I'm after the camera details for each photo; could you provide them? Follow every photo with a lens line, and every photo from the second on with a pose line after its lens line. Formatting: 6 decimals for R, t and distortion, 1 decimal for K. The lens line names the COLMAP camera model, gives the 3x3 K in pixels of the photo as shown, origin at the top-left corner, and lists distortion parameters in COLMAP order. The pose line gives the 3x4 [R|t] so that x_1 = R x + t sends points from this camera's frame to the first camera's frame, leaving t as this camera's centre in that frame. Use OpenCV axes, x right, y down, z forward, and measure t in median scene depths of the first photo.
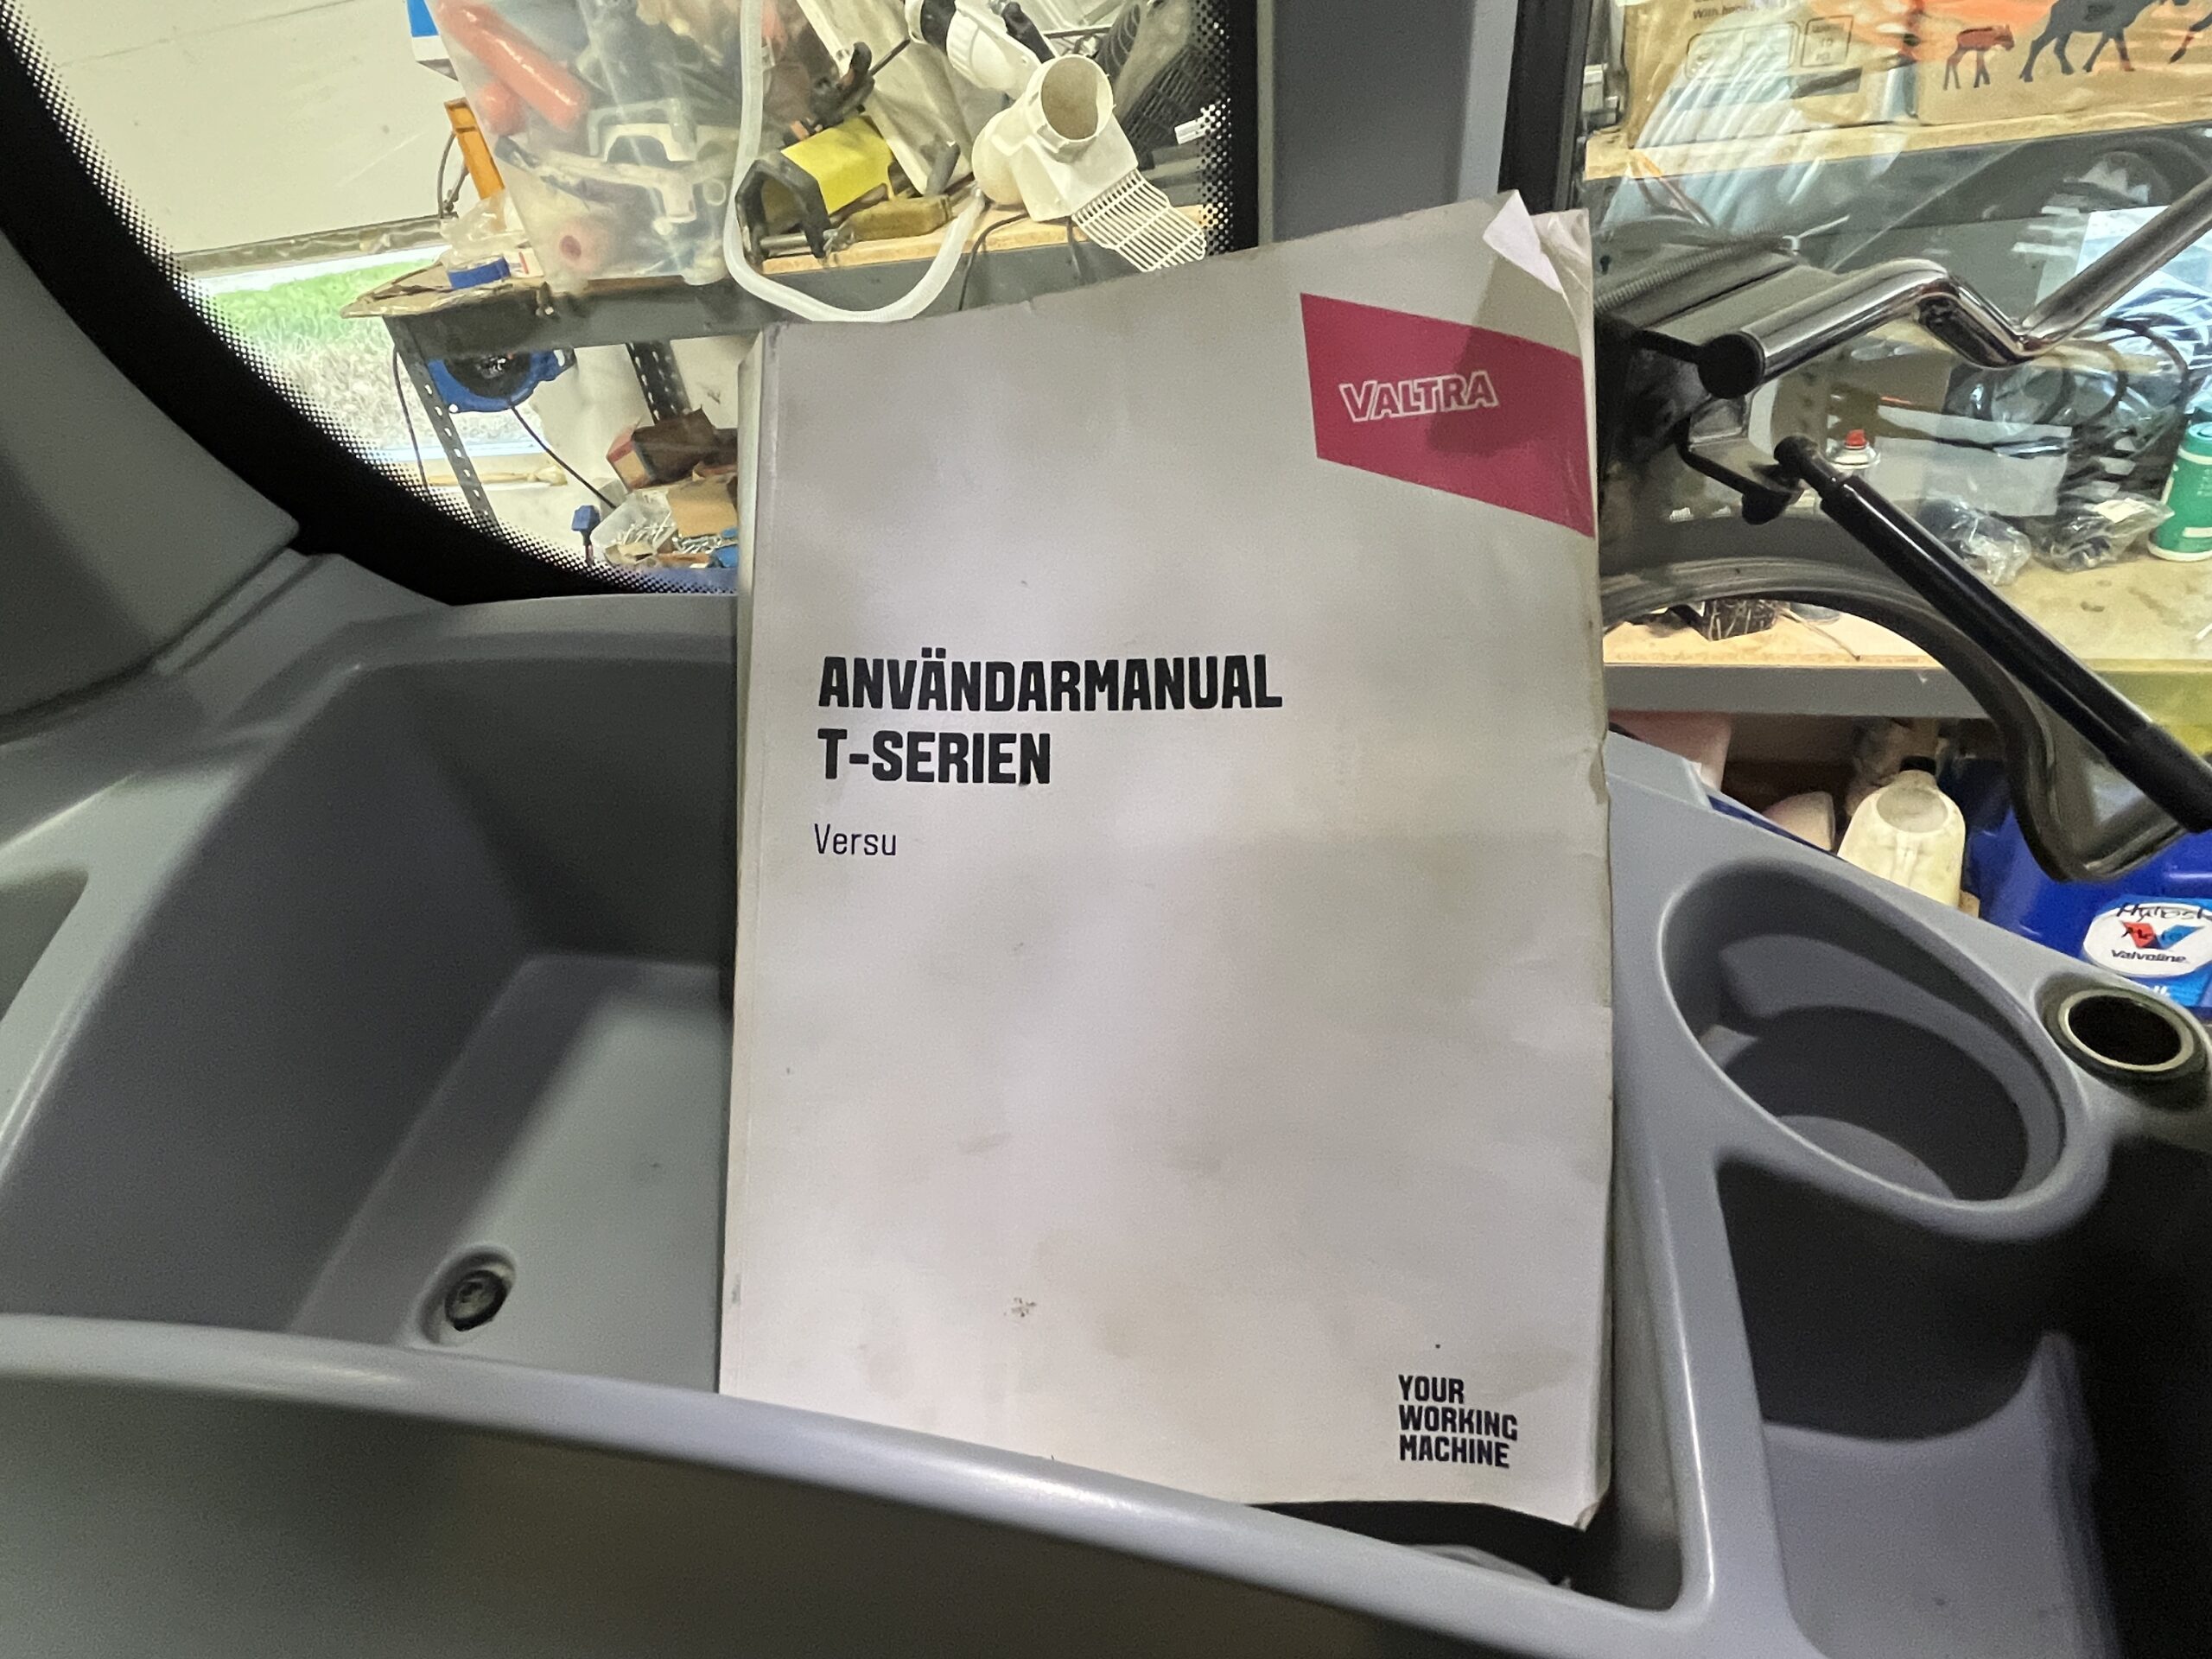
lens RADIAL K [[1241.8, 0, 1106.0], [0, 1241.8, 829.5], [0, 0, 1]] dist [0.000305, -0.008074]
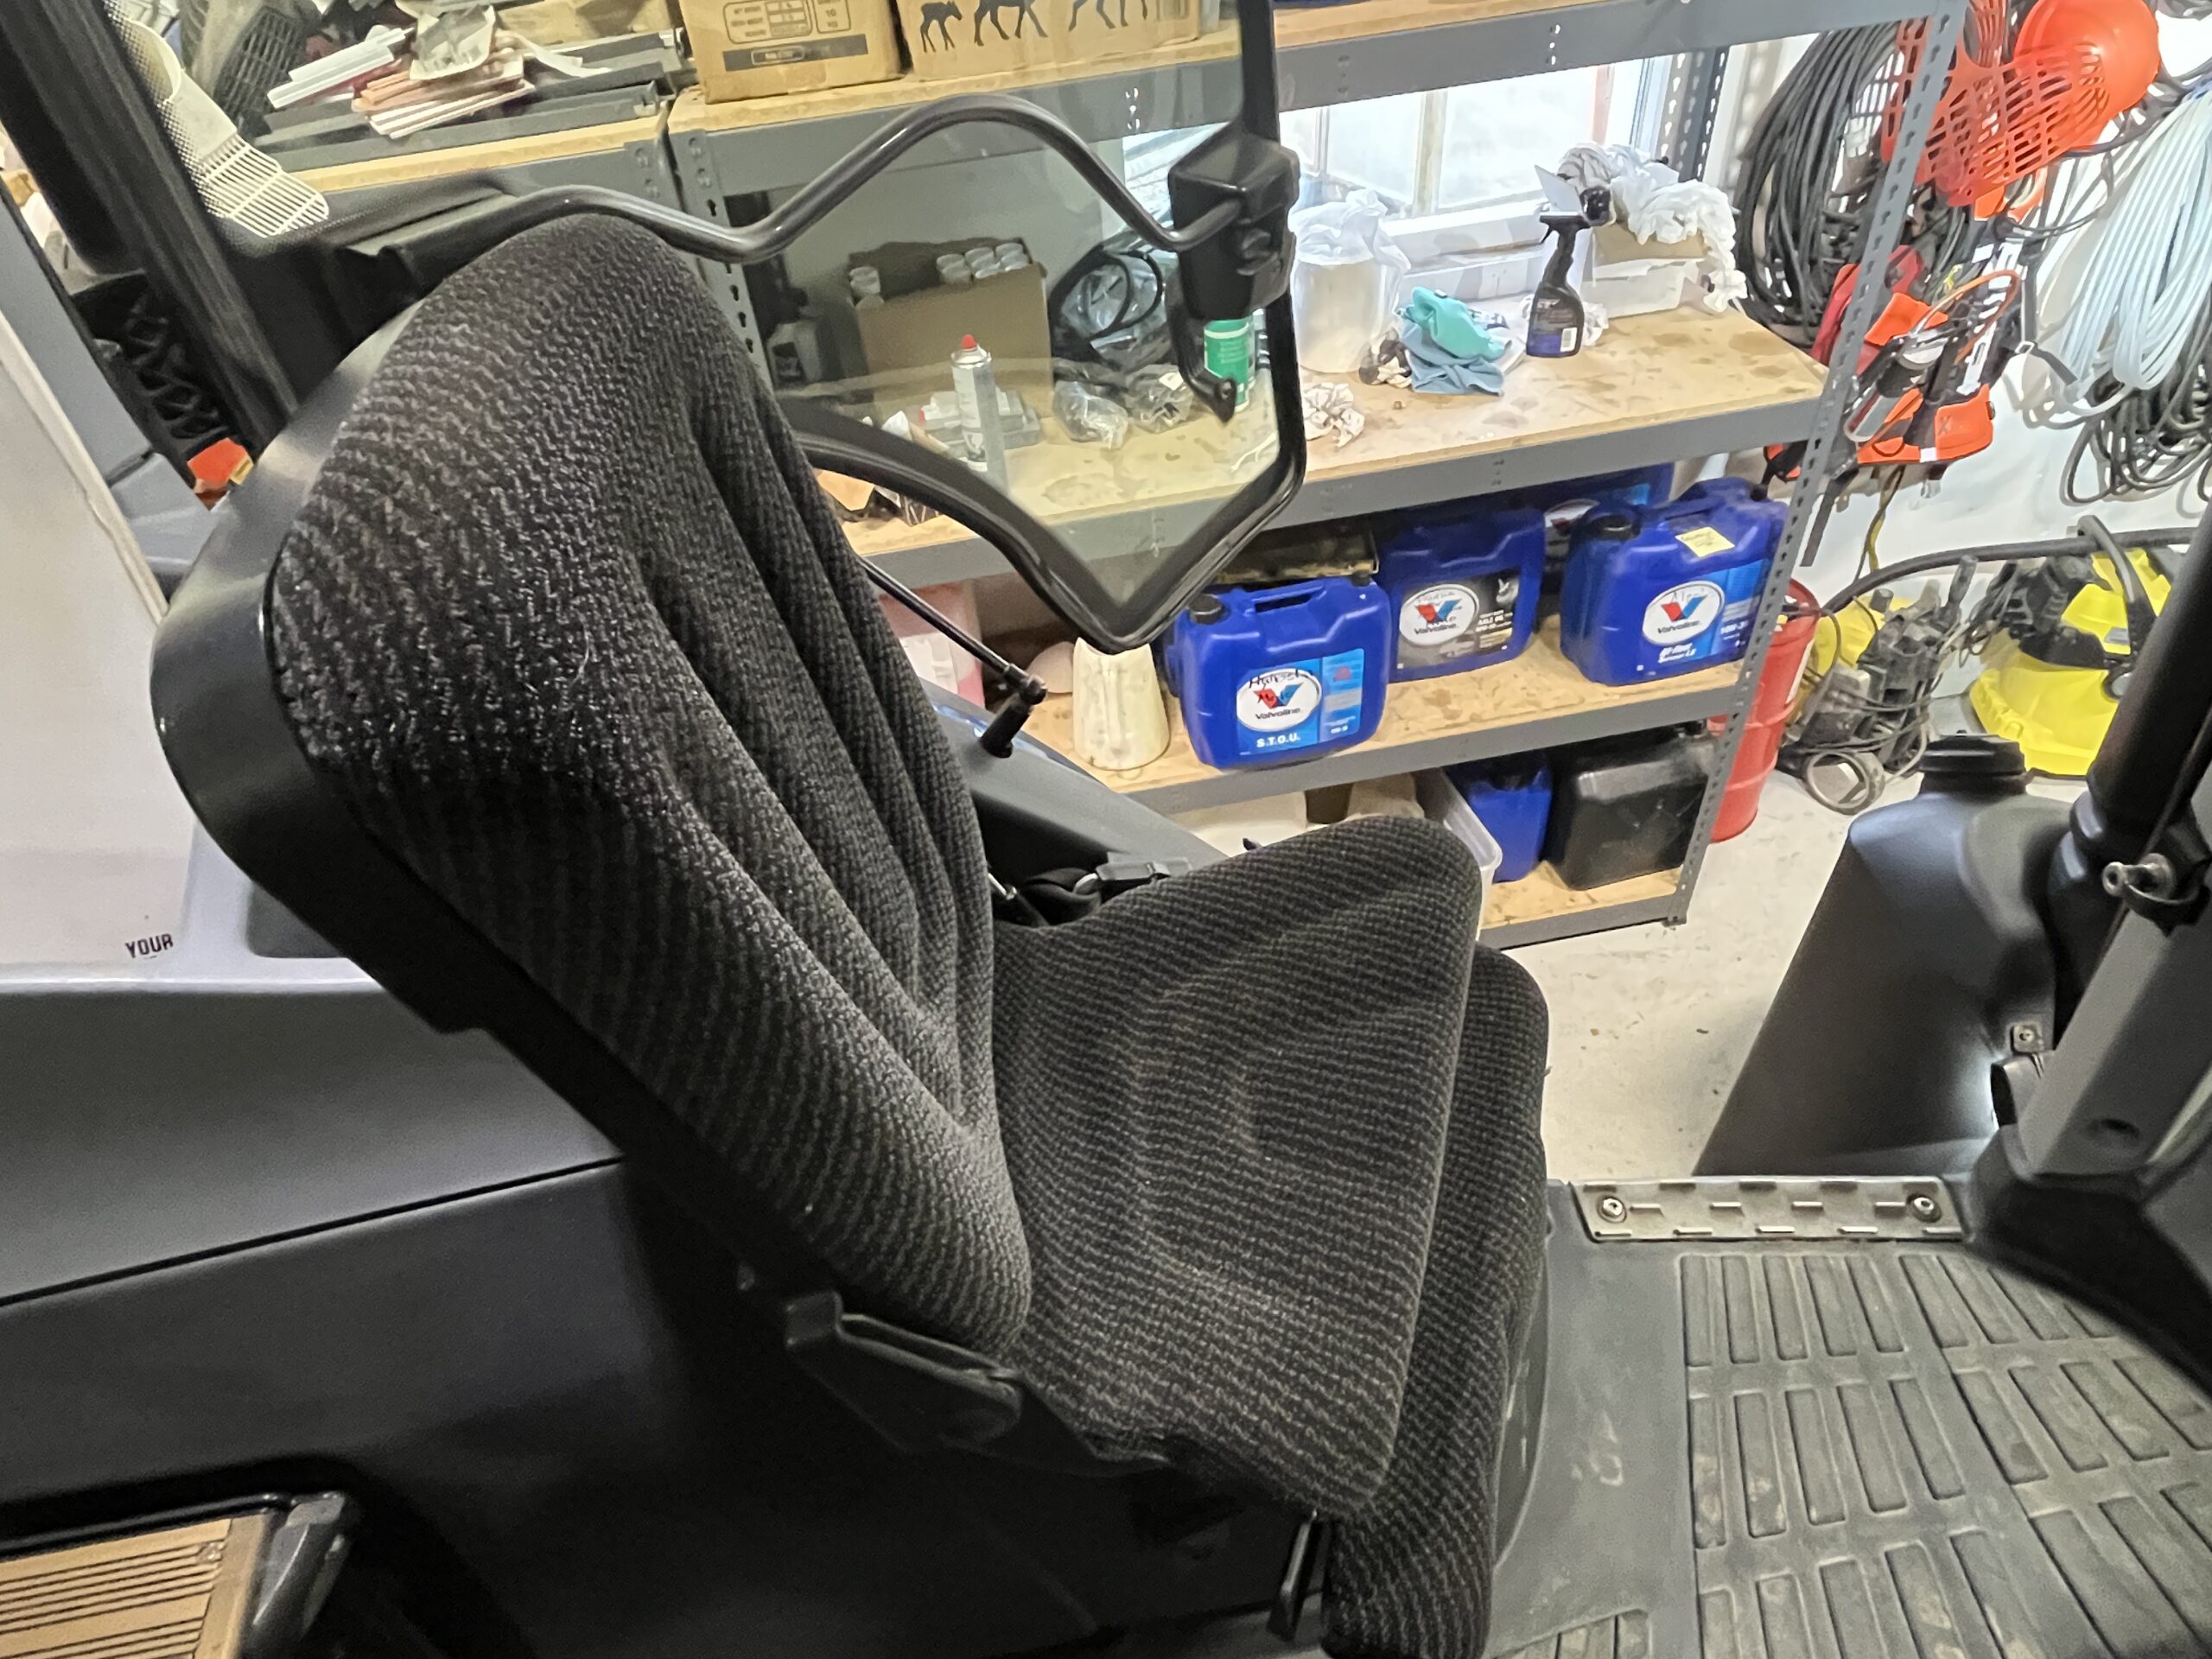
lens RADIAL K [[1241.8, 0, 1106.0], [0, 1241.8, 829.5], [0, 0, 1]] dist [0.000305, -0.008074]
pose [[0.894447, -0.234682, 0.380643, 0.143371], [0.223218, 0.971903, 0.074693, 0.085635], [-0.387477, 0.018158, 0.921701, -0.163026]]
